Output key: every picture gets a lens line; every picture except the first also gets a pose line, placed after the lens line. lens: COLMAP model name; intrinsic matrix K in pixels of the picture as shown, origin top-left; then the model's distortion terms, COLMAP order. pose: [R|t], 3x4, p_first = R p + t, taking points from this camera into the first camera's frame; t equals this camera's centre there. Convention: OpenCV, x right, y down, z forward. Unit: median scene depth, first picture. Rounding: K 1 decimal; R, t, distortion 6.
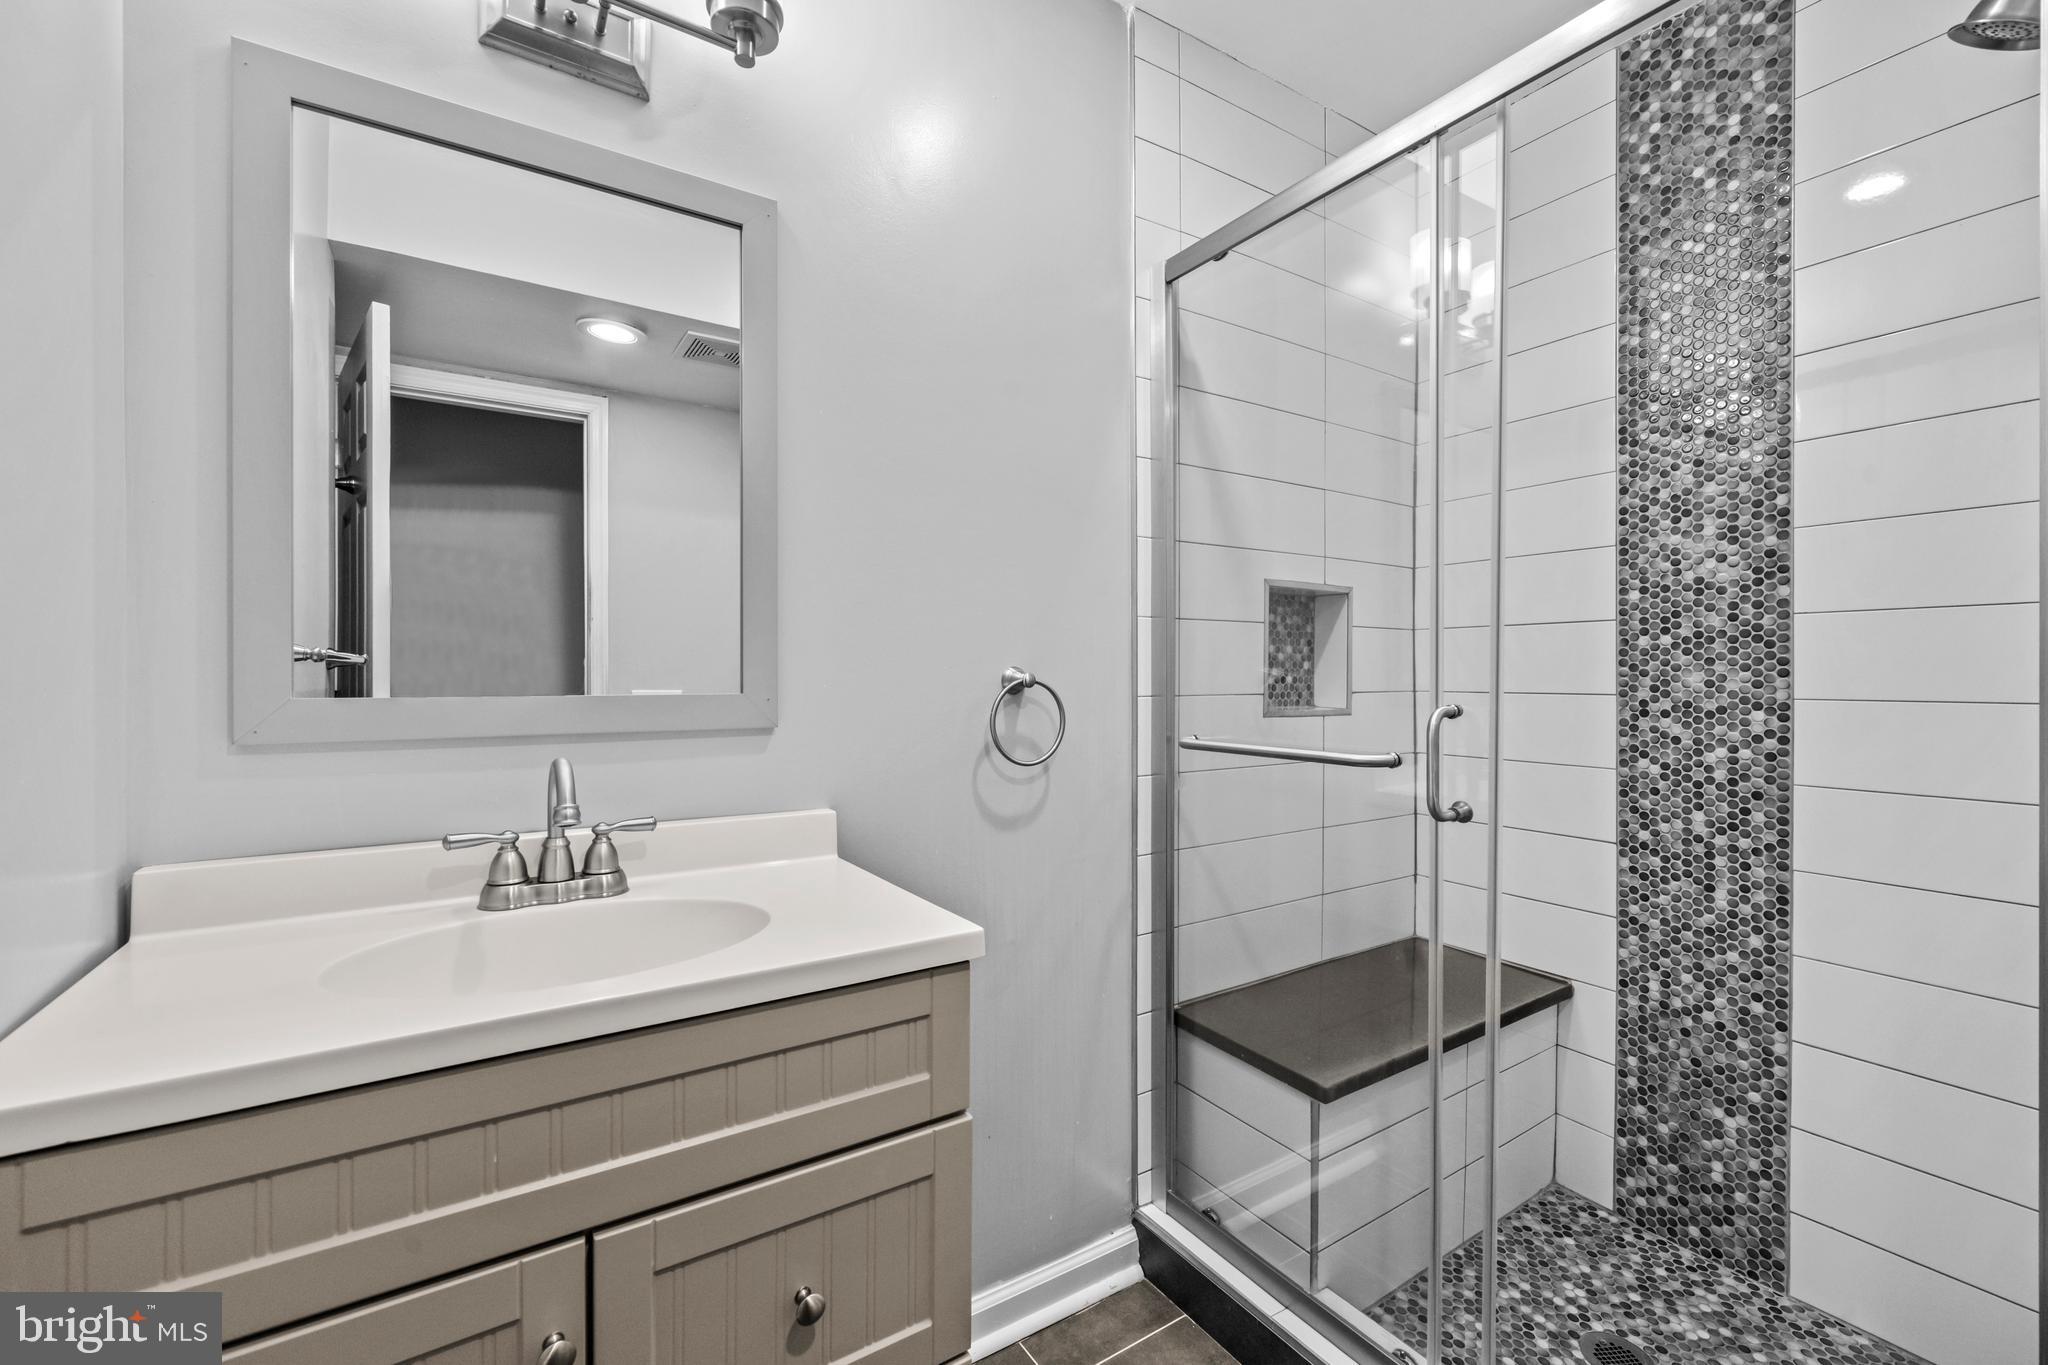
lens RADIAL K [[826.4, 0, 1031.8], [0, 826.4, 685.1], [0, 0, 1]] dist [-0.000582, -0.000467]
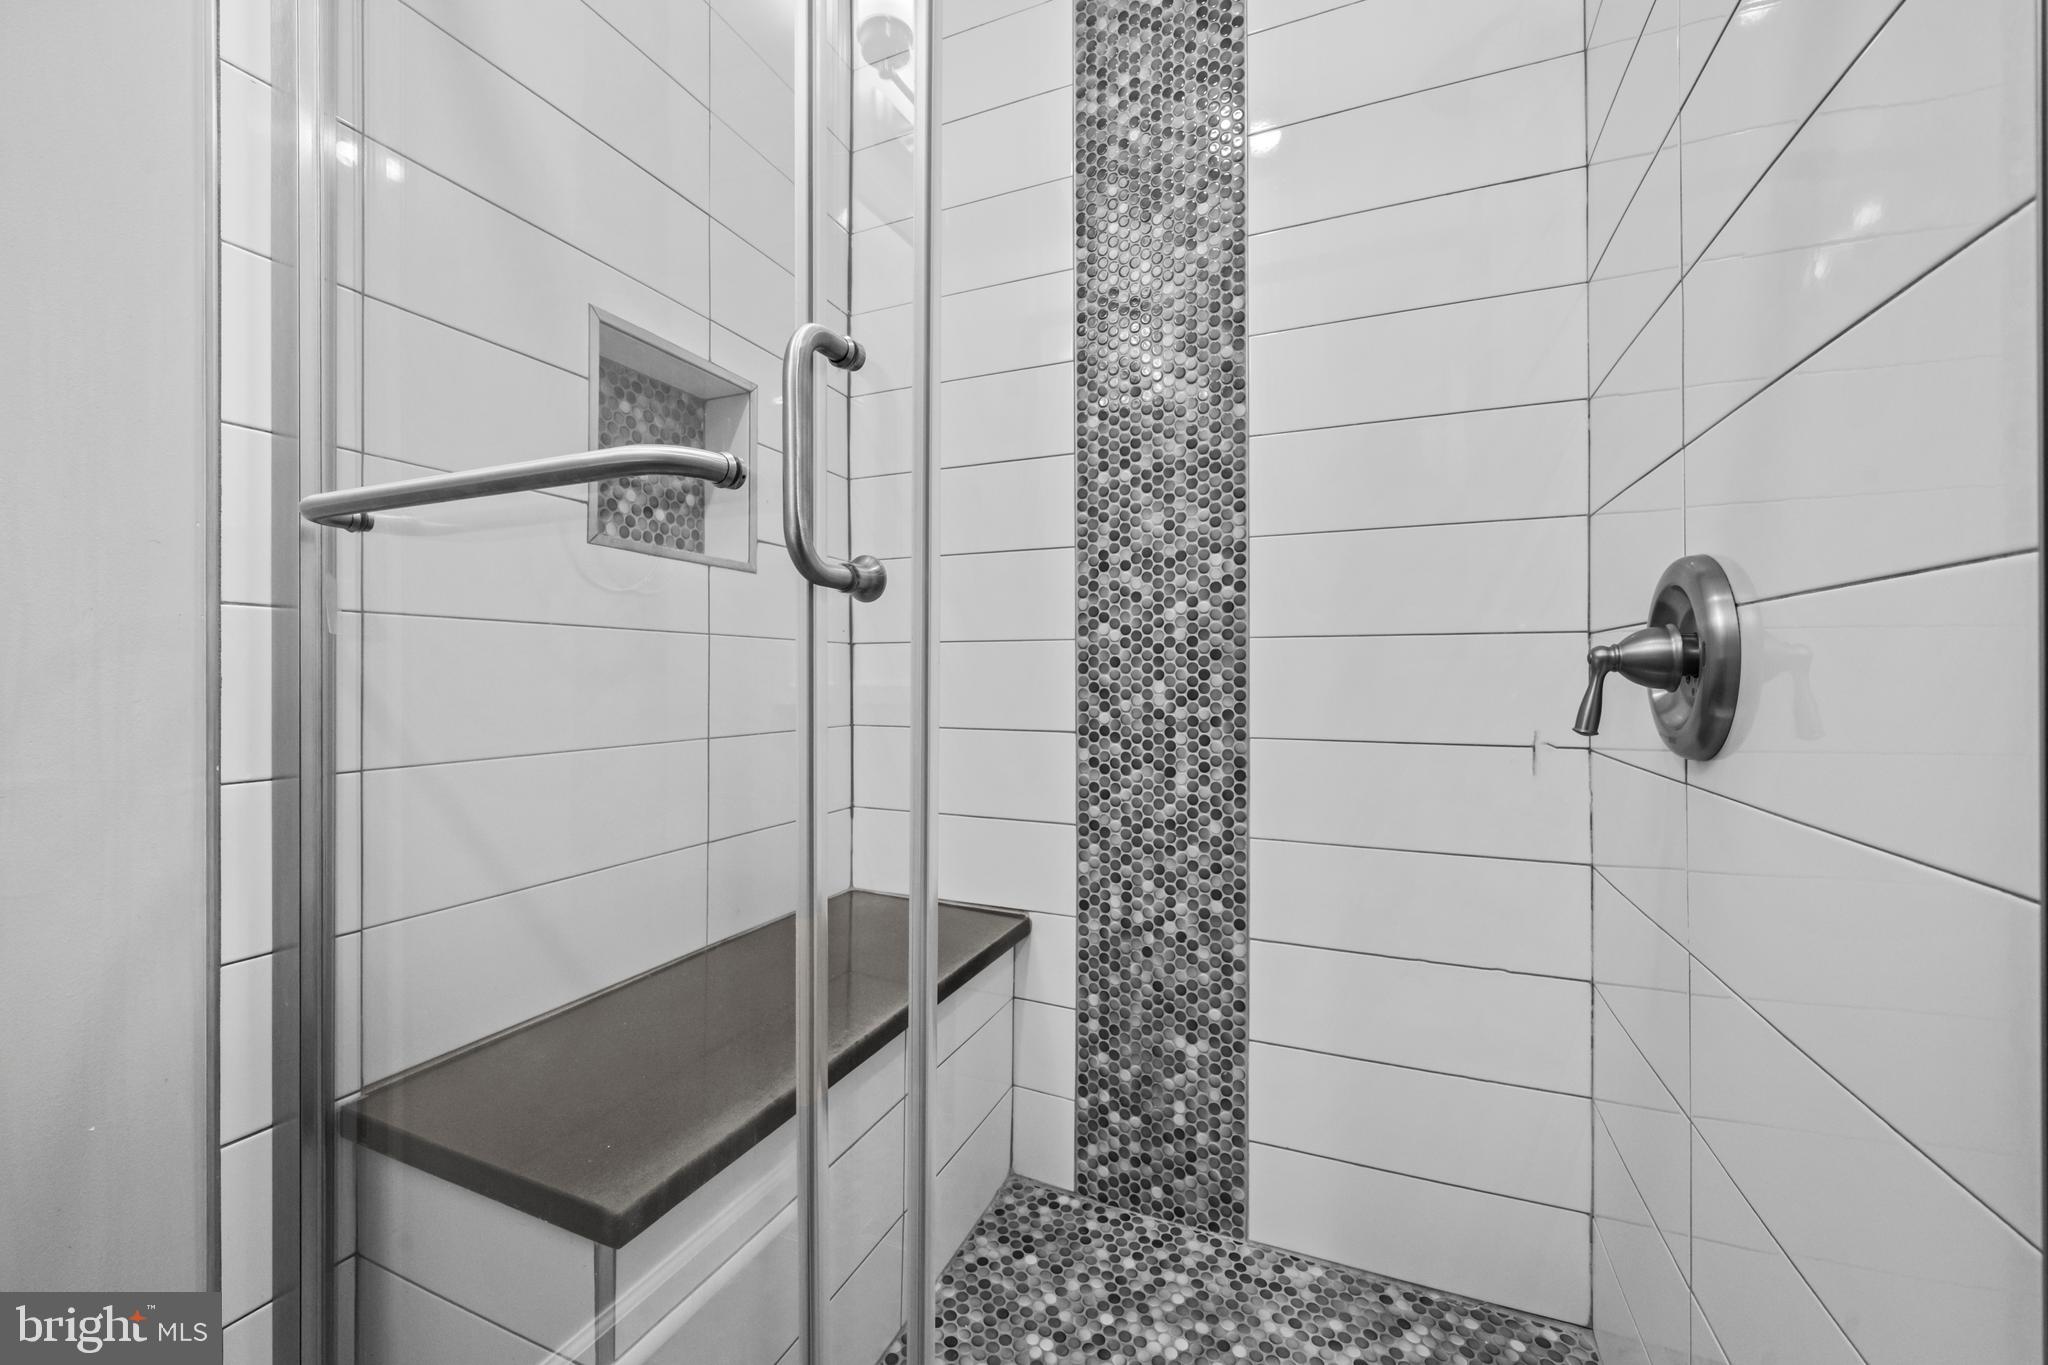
lens RADIAL K [[826.4, 0, 1014.4], [0, 826.4, 678.1], [0, 0, 1]] dist [-0.000582, -0.000467]
pose [[0.834218, -0.004954, 0.551412, 0.230551], [0.003265, 0.999986, 0.004044, 0.144559], [-0.551425, -0.001573, 0.834223, 0.388148]]
